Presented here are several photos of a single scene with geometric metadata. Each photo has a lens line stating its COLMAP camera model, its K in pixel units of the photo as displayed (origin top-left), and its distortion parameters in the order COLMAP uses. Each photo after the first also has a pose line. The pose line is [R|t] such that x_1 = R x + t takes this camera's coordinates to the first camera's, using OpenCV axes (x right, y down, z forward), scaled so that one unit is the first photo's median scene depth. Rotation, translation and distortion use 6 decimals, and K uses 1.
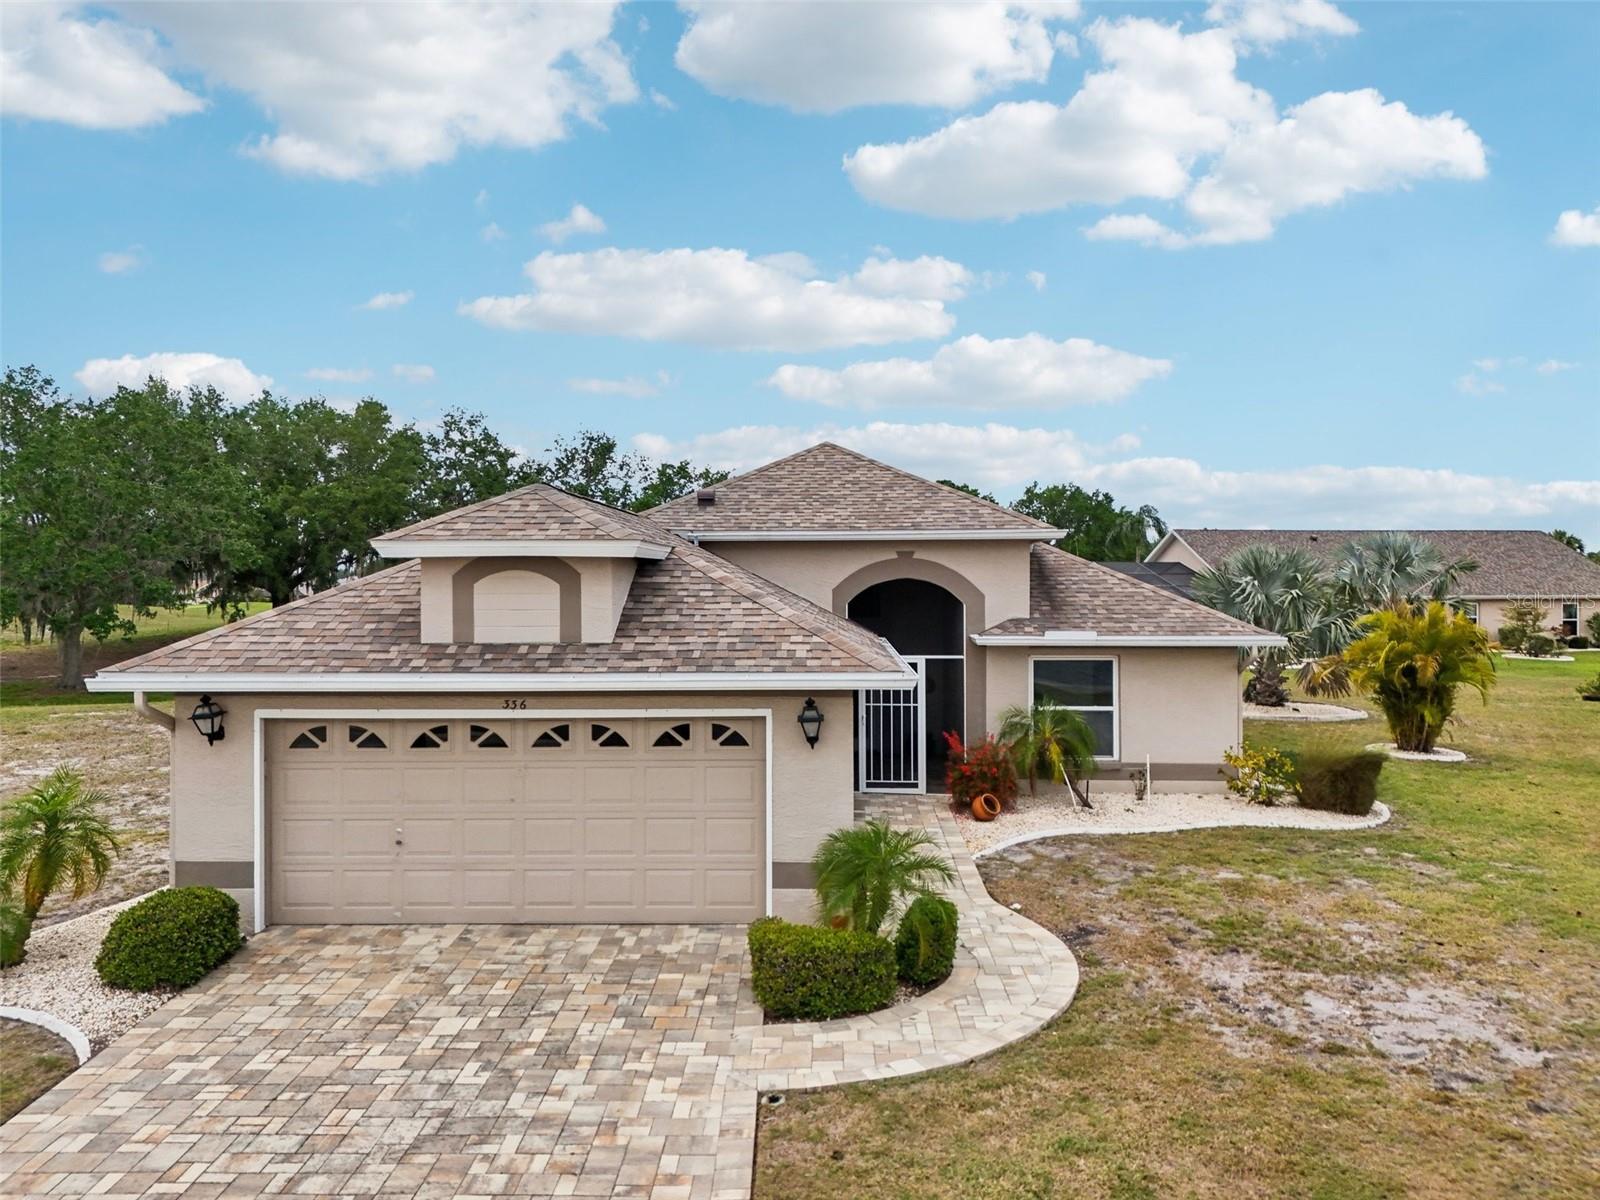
lens RADIAL K [[1172.9, 0, 802.2], [0, 1172.9, 595.8], [0, 0, 1]] dist [0.083879, -0.086887]
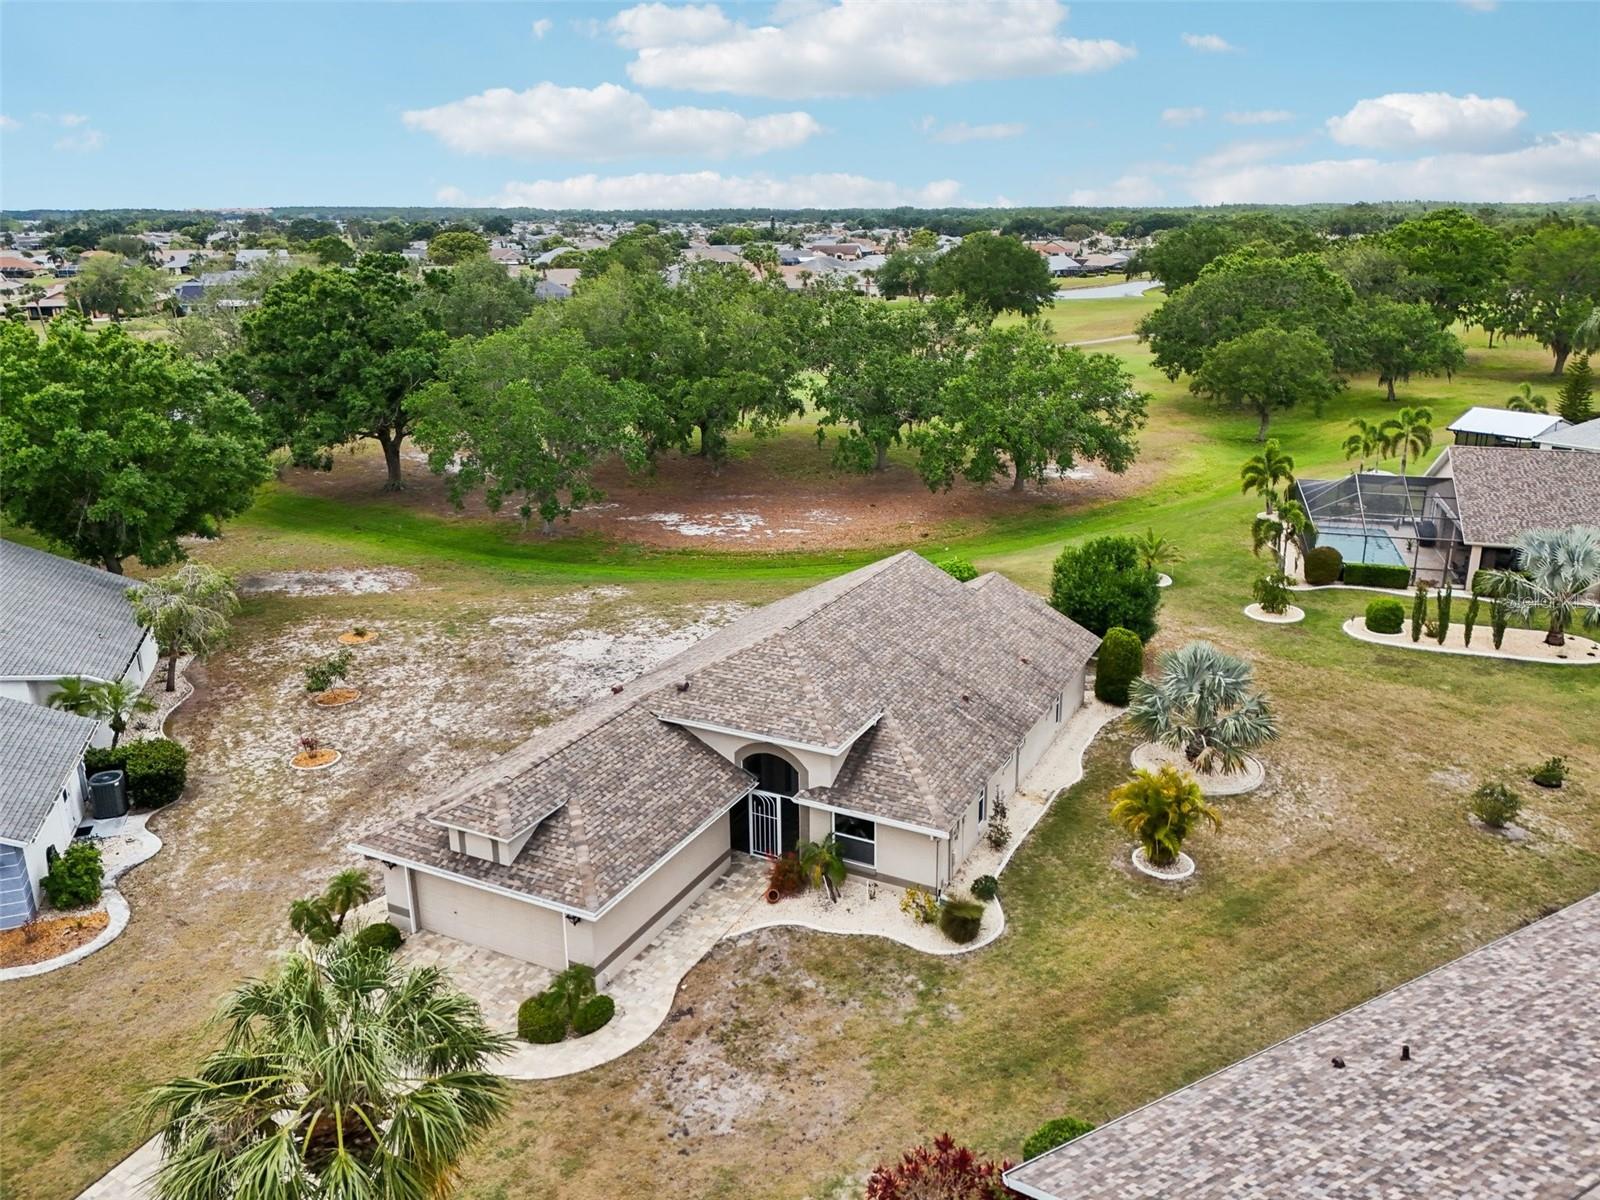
lens RADIAL K [[1198.0, 0, 840.5], [0, 1198.0, 569.8], [0, 0, 1]] dist [0.091817, -0.097376]
pose [[0.910867, 0.116294, -0.395976, 1.413528], [-0.004149, 0.962008, 0.272989, -1.263159], [0.412679, -0.247014, 0.876744, -0.797565]]
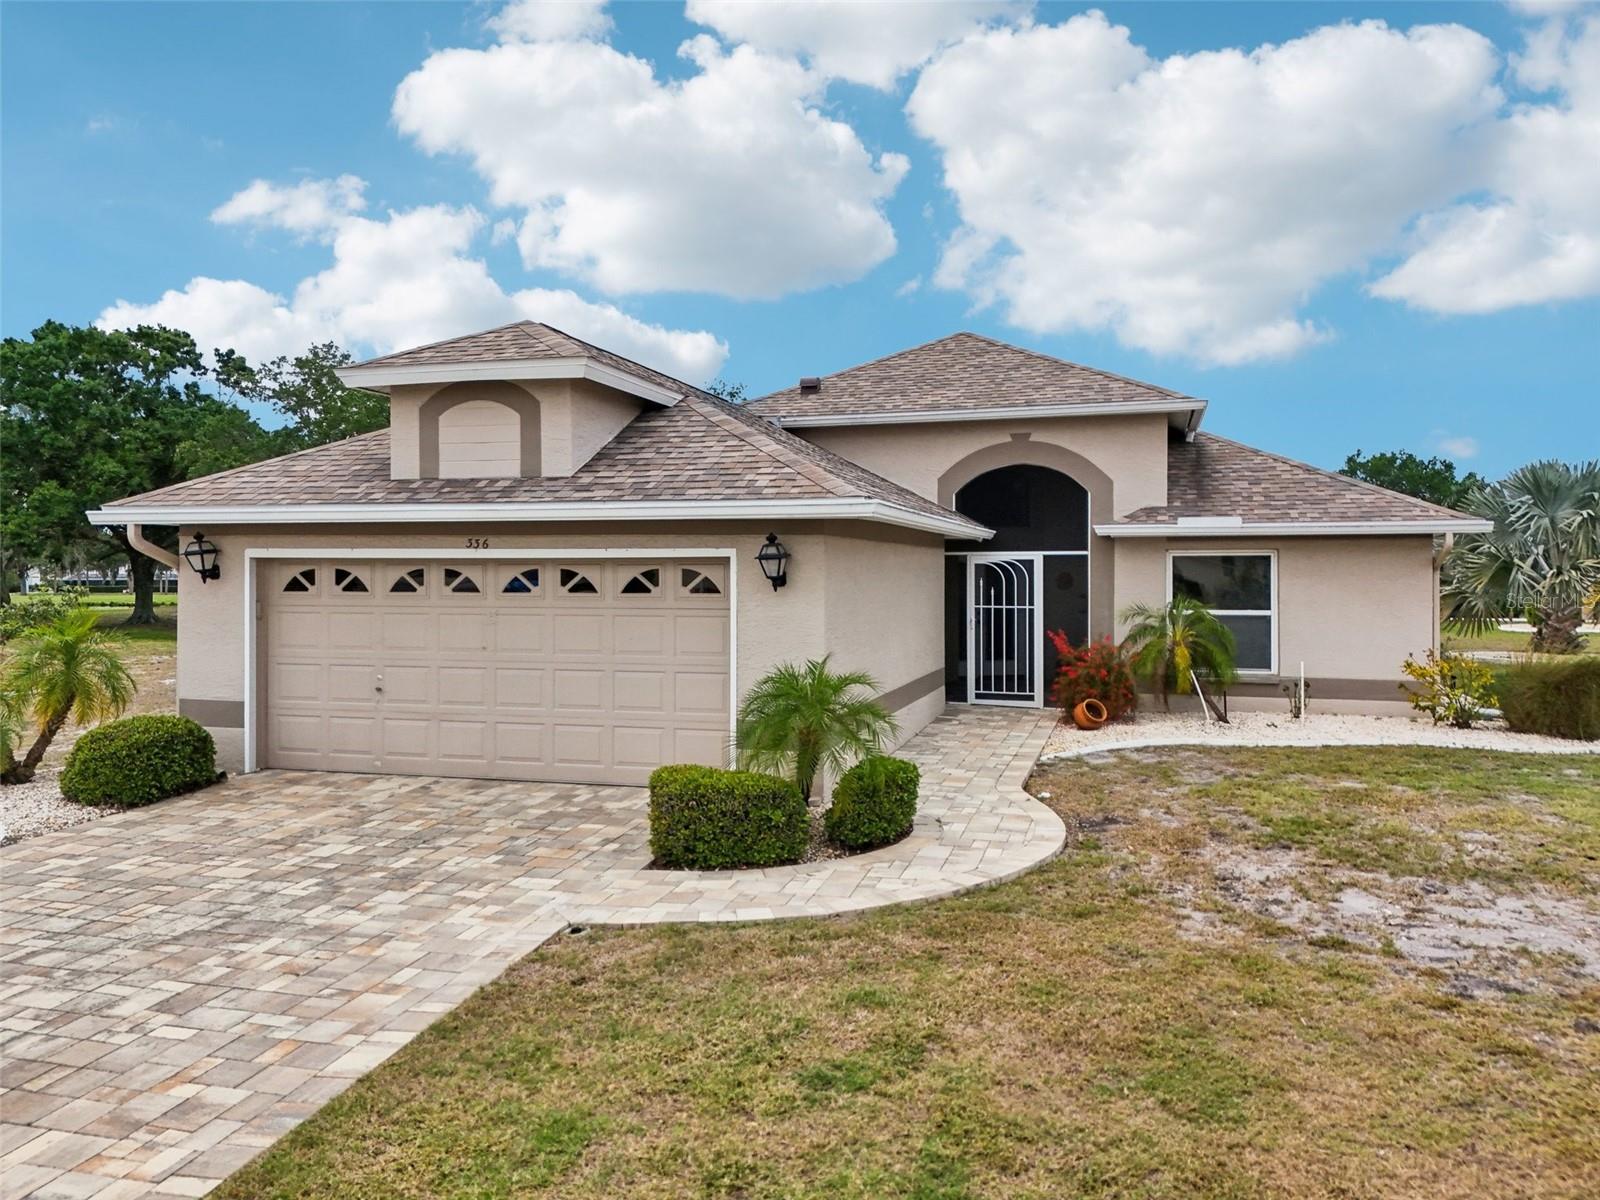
lens RADIAL K [[1177.3, 0, 801.6], [0, 1177.3, 573.5], [0, 0, 1]] dist [0.080381, -0.081131]
pose [[0.967462, 0.003131, -0.252997, 0.247531], [-0.005806, 0.999935, -0.009829, 0.124620], [0.252949, 0.010979, 0.967417, 0.151239]]
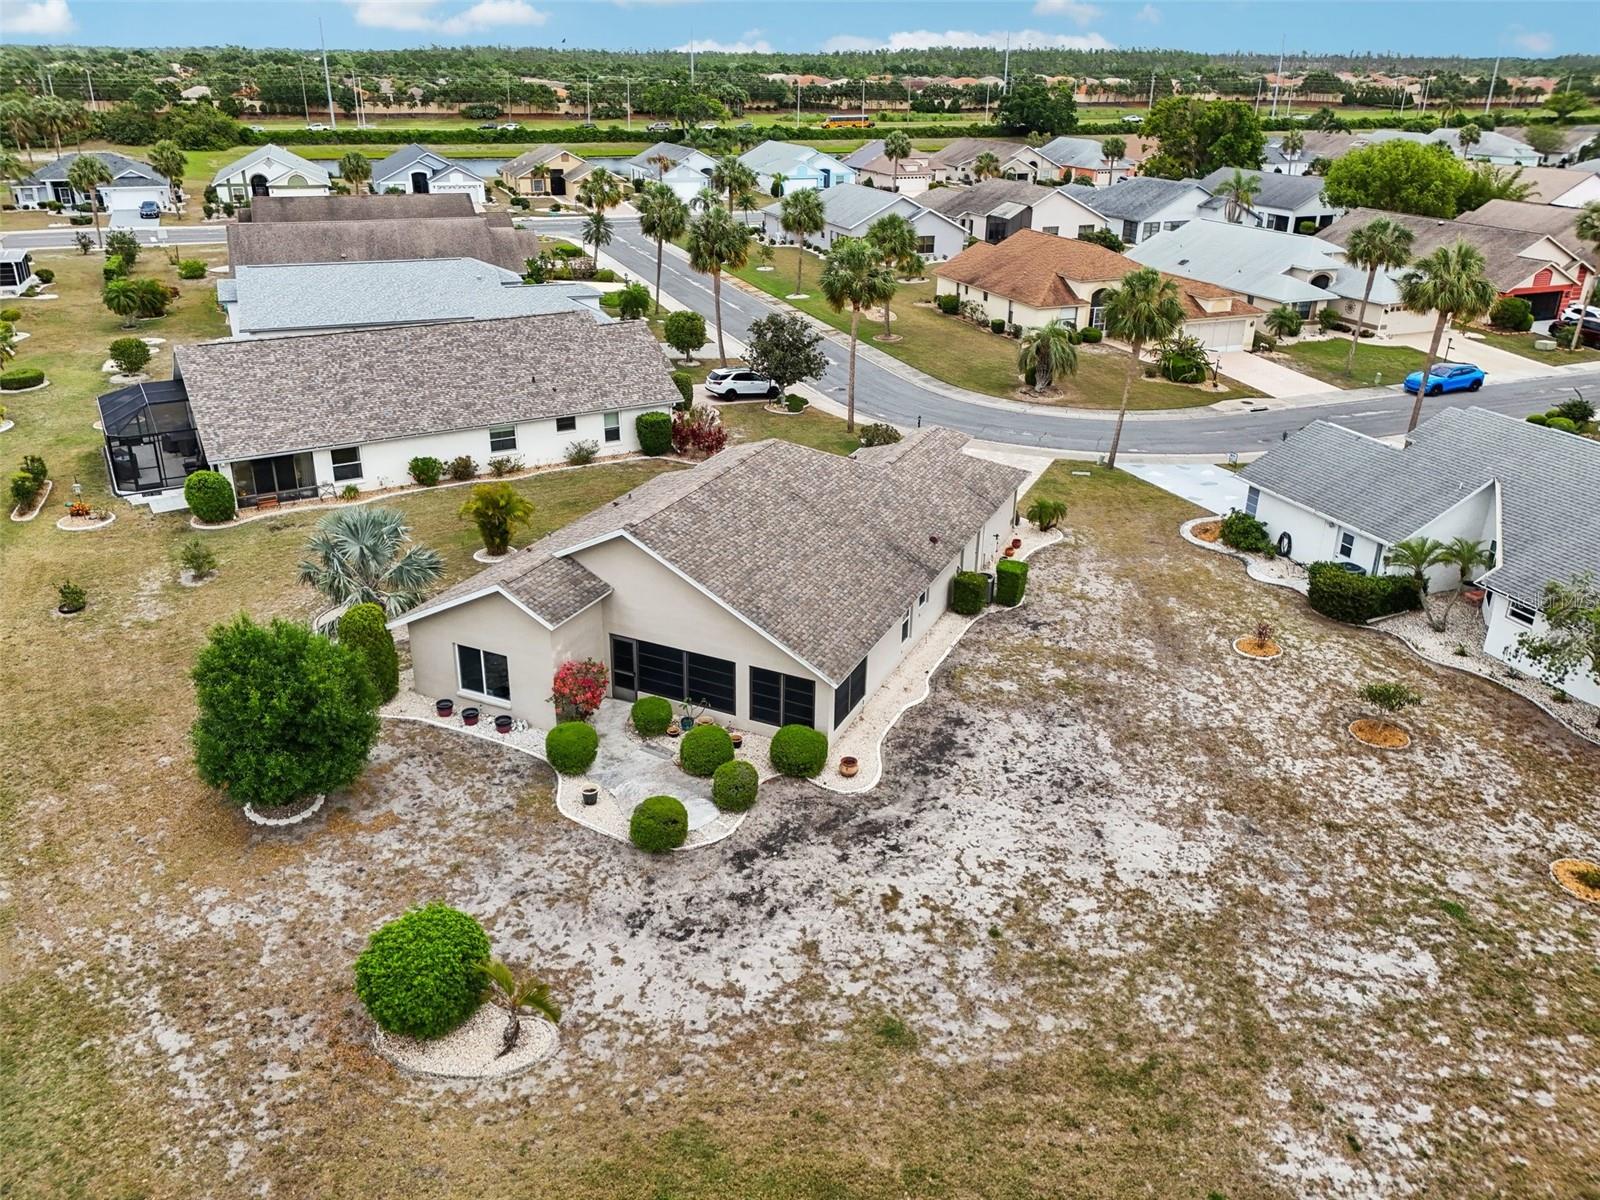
lens RADIAL K [[1179.4, 0, 777.6], [0, 1179.4, 593.7], [0, 0, 1]] dist [0.068208, -0.059369]
pose [[-0.913658, -0.171895, 0.368349, -1.388105], [-0.000325, 0.906494, 0.422219, -1.341451], [-0.406484, 0.385644, -0.828281, 5.057543]]
